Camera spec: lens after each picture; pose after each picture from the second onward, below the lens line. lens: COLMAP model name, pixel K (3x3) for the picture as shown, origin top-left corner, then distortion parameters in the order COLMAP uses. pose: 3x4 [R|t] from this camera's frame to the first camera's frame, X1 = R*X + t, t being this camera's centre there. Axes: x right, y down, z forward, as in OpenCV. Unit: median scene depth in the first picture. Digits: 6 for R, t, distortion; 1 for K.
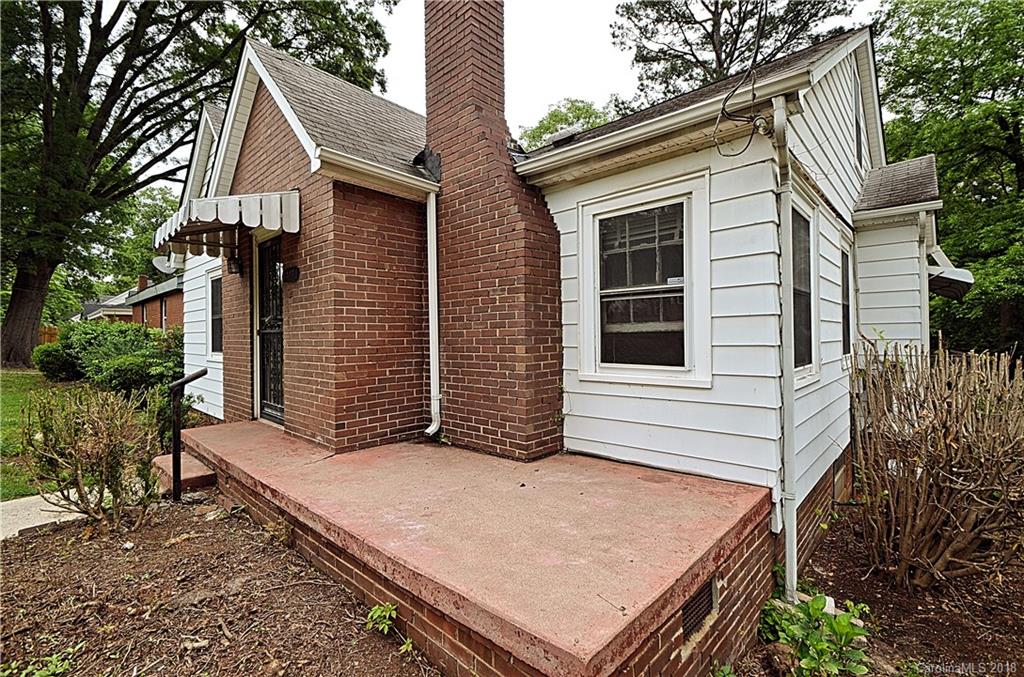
lens RADIAL K [[447.6, 0, 513.4], [0, 447.6, 332.5], [0, 0, 1]] dist [0.009884, -0.013381]
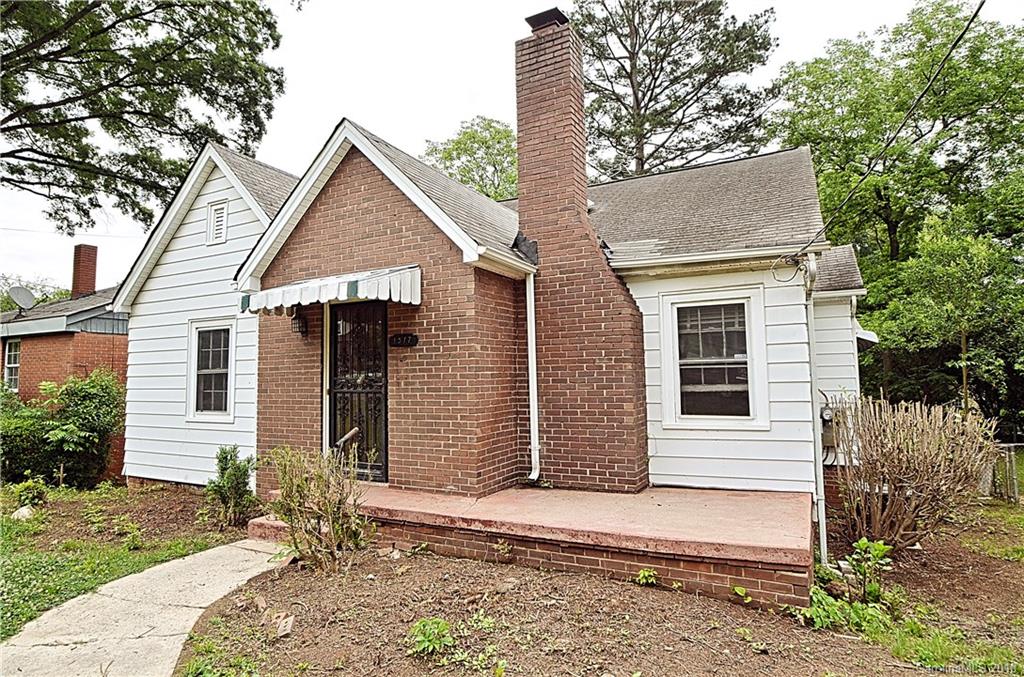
lens RADIAL K [[573.4, 0, 510.7], [0, 573.4, 329.5], [0, 0, 1]] dist [-0.027486, 0.001876]
pose [[0.965114, 0.016121, 0.261333, -0.702876], [0.004667, 0.996885, -0.078732, -0.050604], [-0.261789, 0.077205, 0.962032, -0.489771]]
